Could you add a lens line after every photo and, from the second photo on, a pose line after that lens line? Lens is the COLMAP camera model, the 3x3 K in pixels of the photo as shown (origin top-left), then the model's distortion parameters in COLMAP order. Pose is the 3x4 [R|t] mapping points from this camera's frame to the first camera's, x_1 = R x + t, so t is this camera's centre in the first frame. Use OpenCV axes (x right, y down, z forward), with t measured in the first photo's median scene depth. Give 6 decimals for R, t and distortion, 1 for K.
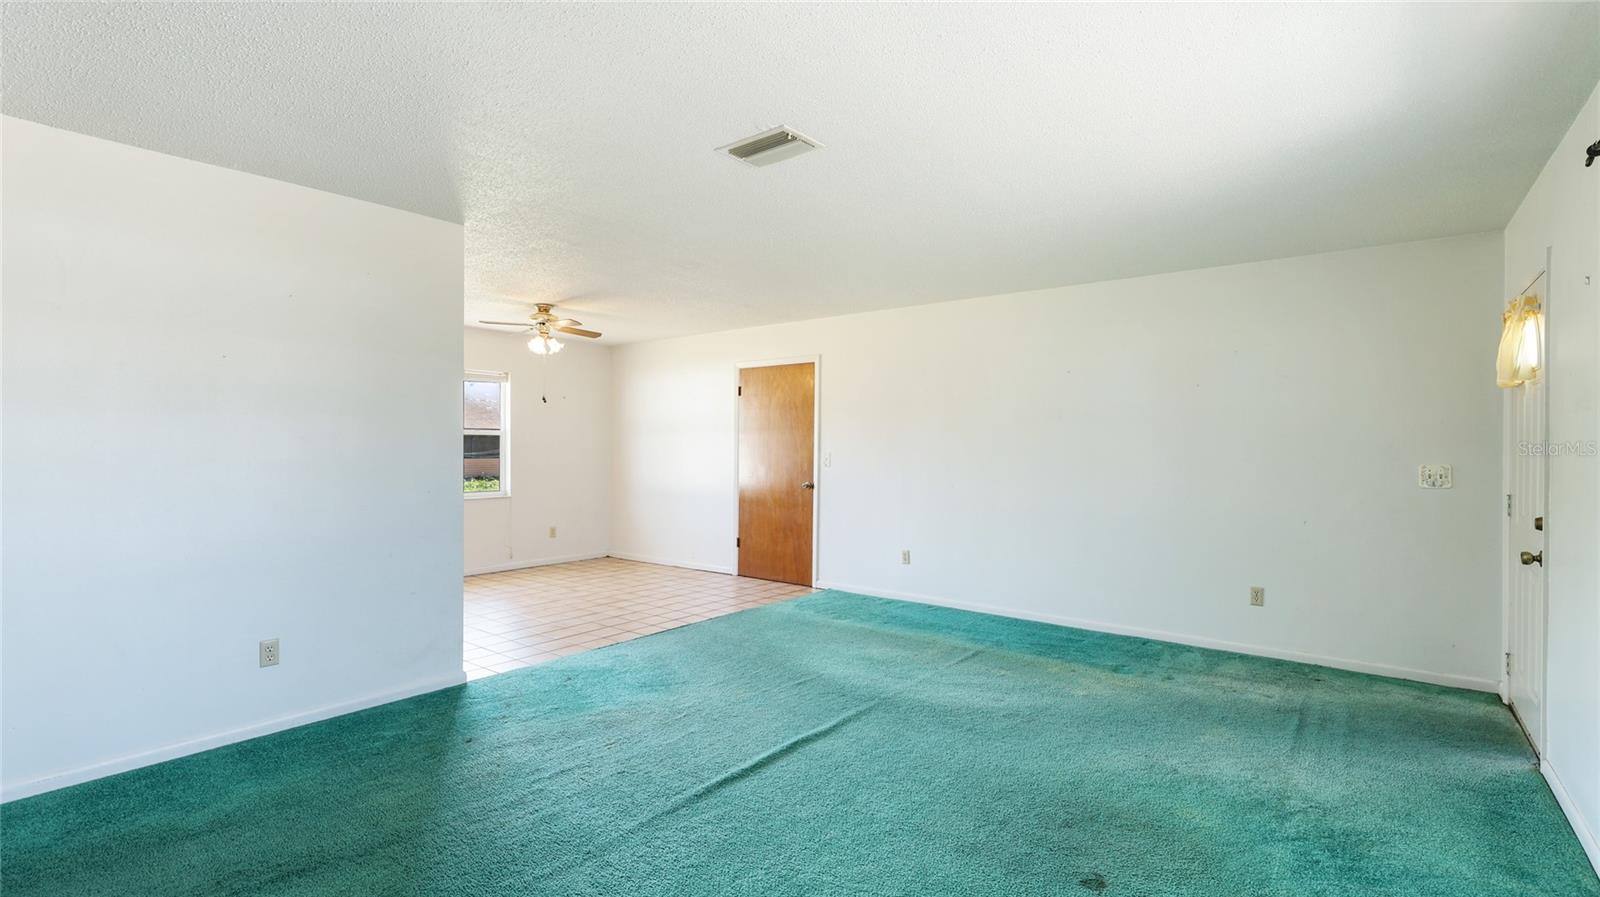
lens RADIAL K [[725.2, 0, 796.2], [0, 725.2, 452.0], [0, 0, 1]] dist [0.001589, -0.000149]
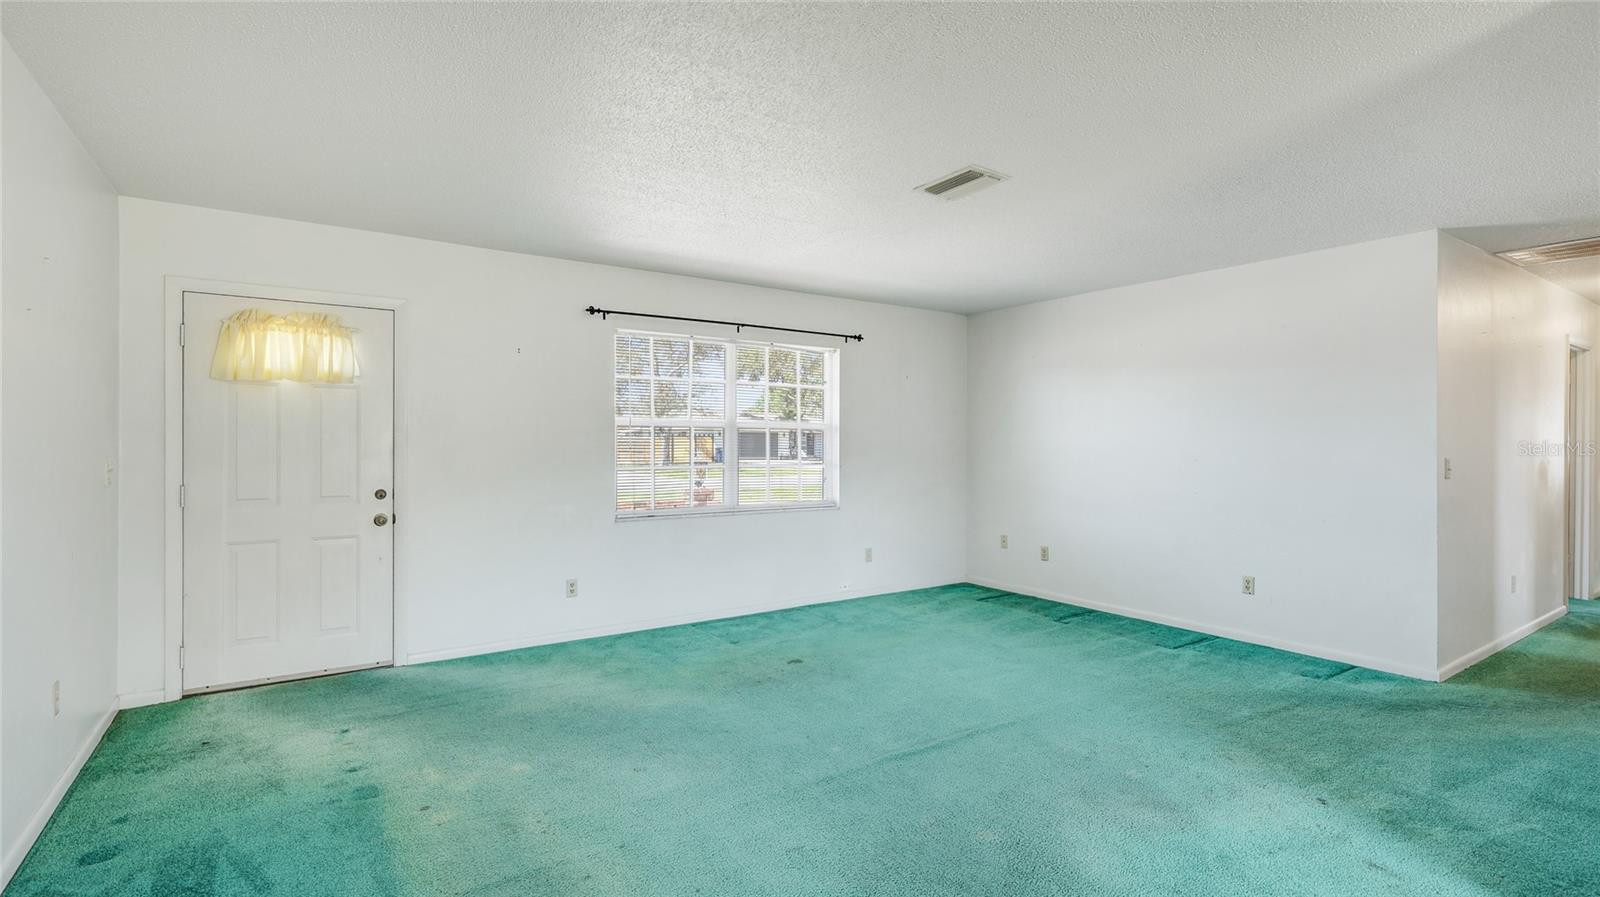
lens RADIAL K [[732.3, 0, 788.6], [0, 732.3, 439.6], [0, 0, 1]] dist [-0.003171, -0.000743]
pose [[-0.952607, -0.007581, 0.304110, -0.062588], [-0.005800, 0.999960, 0.006761, -0.008891], [-0.304149, 0.004677, -0.952613, 1.021210]]
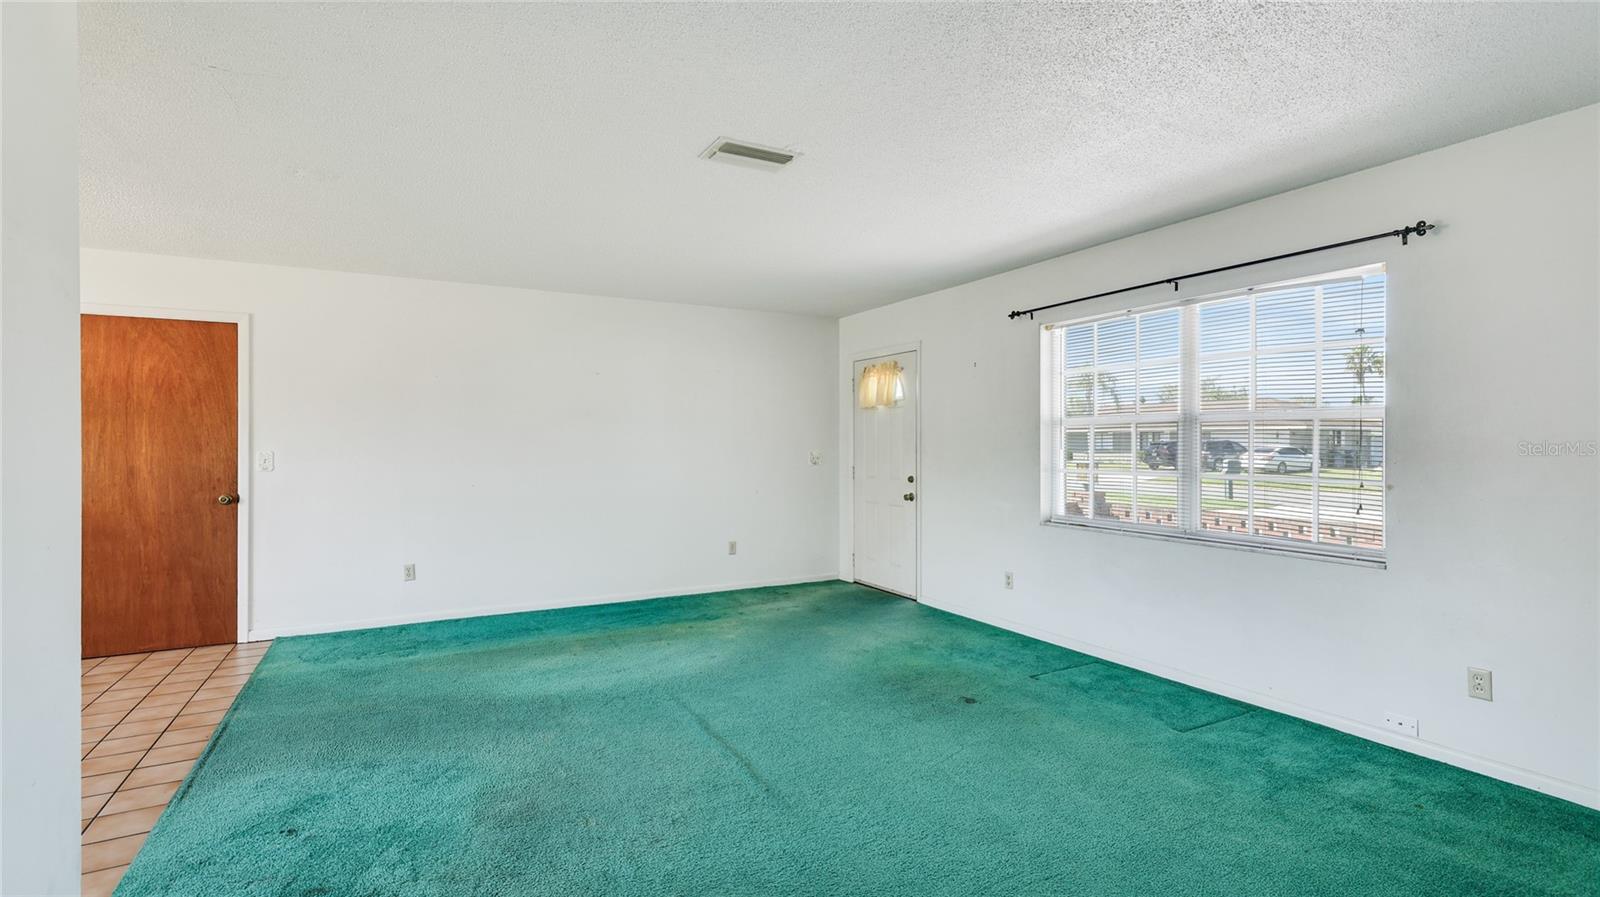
lens RADIAL K [[732.3, 0, 797.4], [0, 732.3, 445.5], [0, 0, 1]] dist [-0.003171, -0.000743]
pose [[0.391497, -0.008173, 0.920143, -0.457601], [0.010727, 0.999933, 0.004318, -0.002748], [-0.920117, 0.008180, 0.391559, 0.245641]]
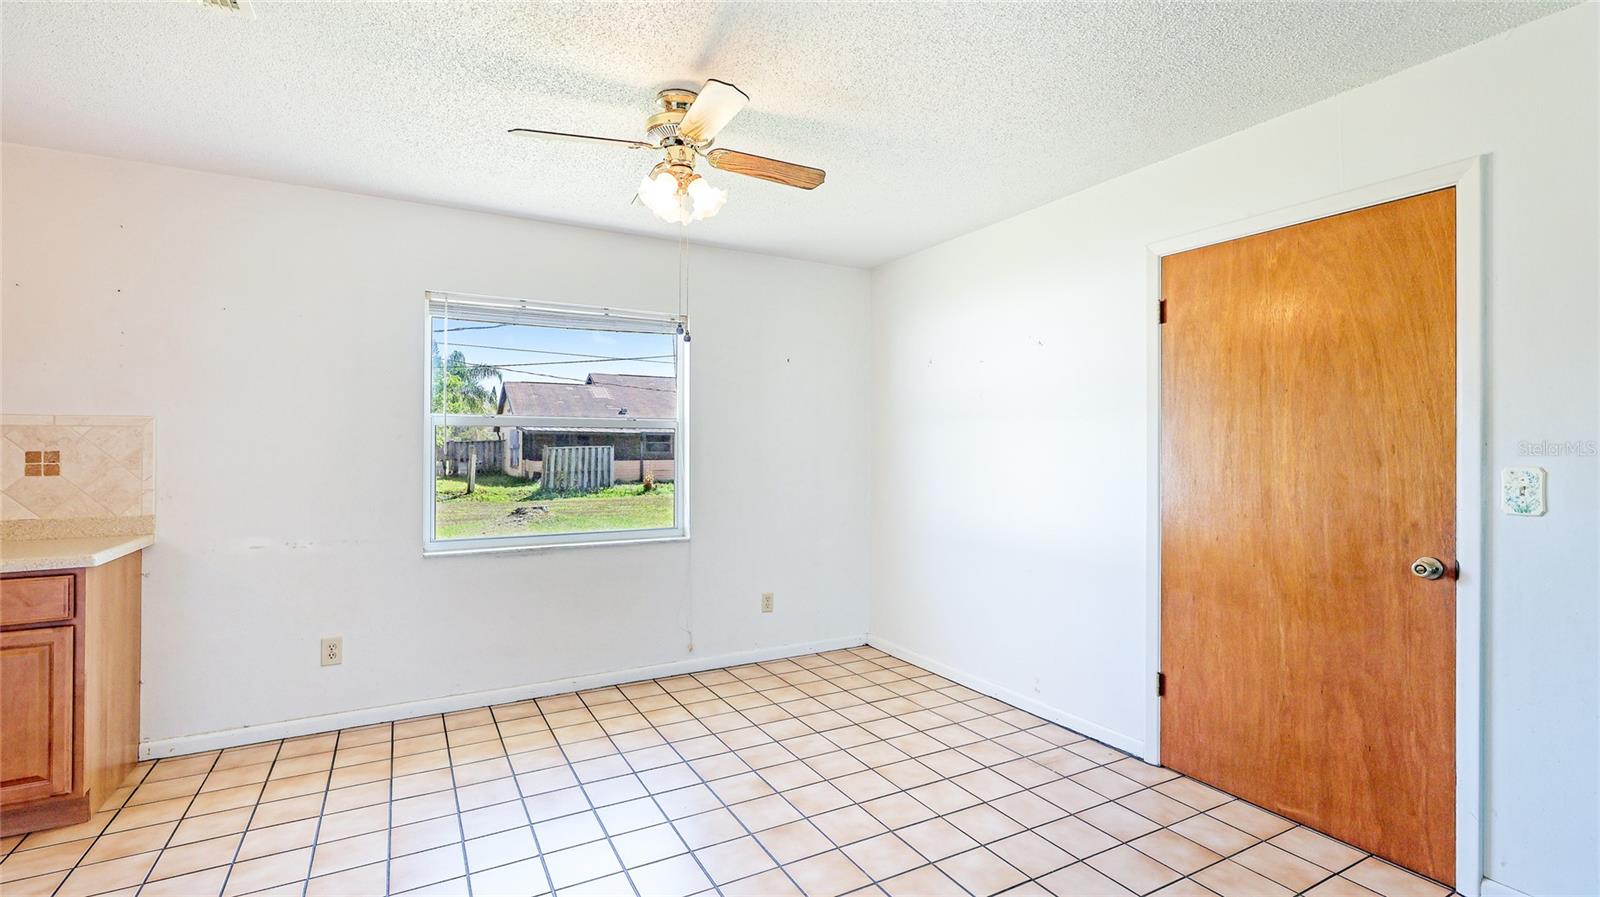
lens RADIAL K [[725.2, 0, 802.2], [0, 725.2, 438.9], [0, 0, 1]] dist [0.001589, -0.000149]
pose [[0.926093, -0.006213, -0.377245, -0.134088], [-0.000234, 0.999855, -0.017042, -0.006753], [0.377296, 0.015871, 0.925957, 0.655449]]
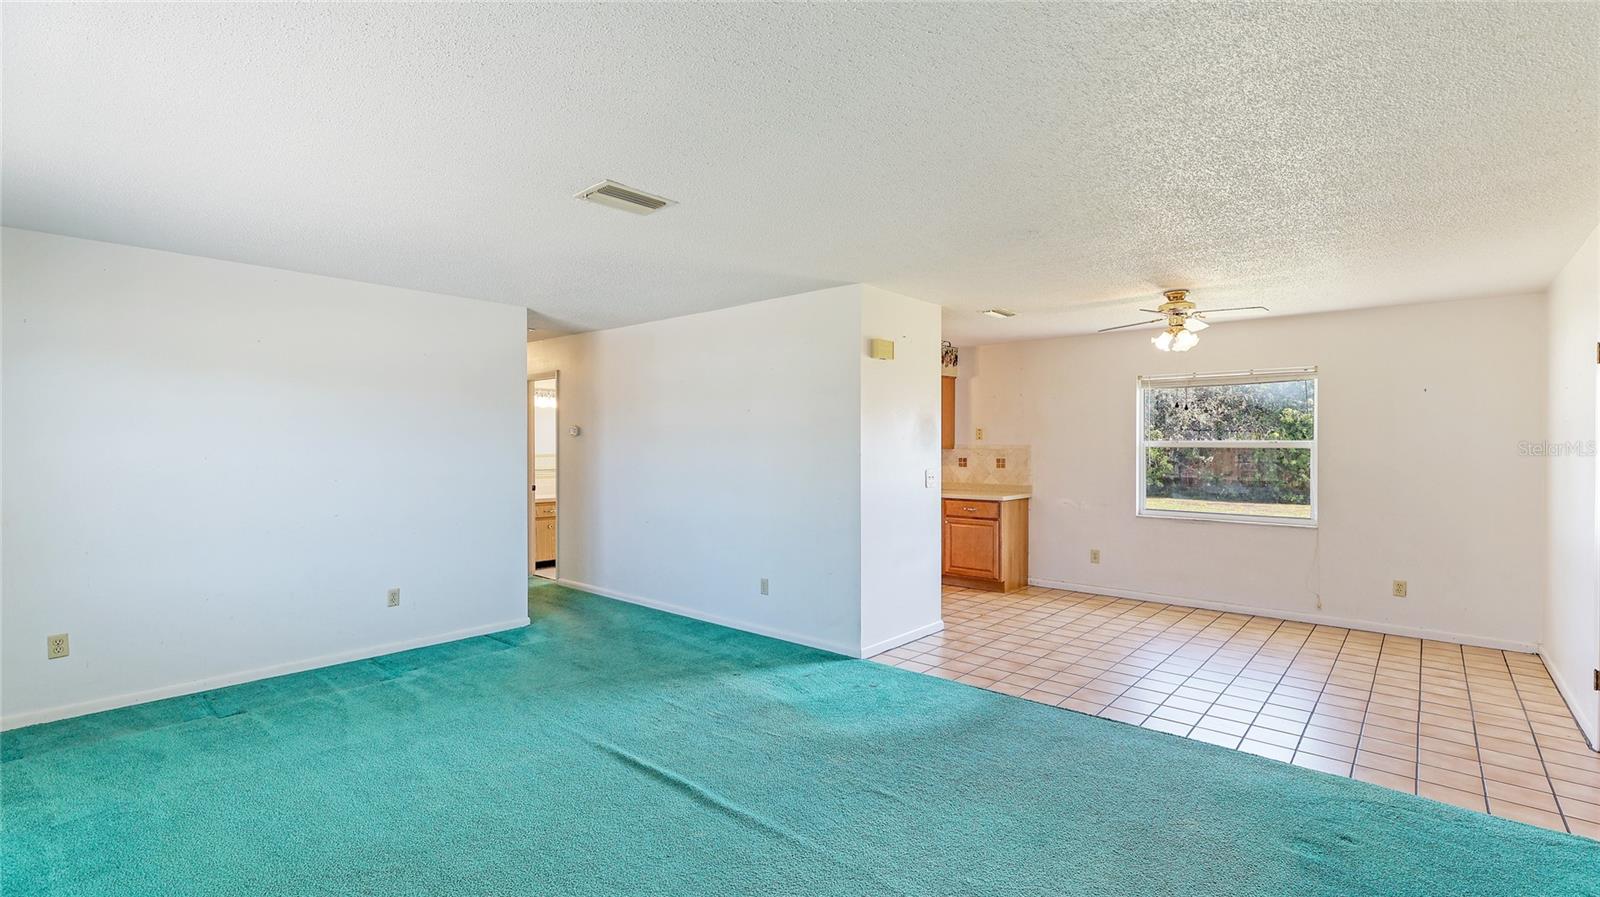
lens RADIAL K [[725.2, 0, 798.9], [0, 725.2, 444.9], [0, 0, 1]] dist [0.001589, -0.000149]
pose [[-0.039450, -0.002821, -0.999218, 0.486718], [-0.011112, 0.999935, -0.002385, -0.023031], [0.999160, 0.011009, -0.039478, 0.607127]]
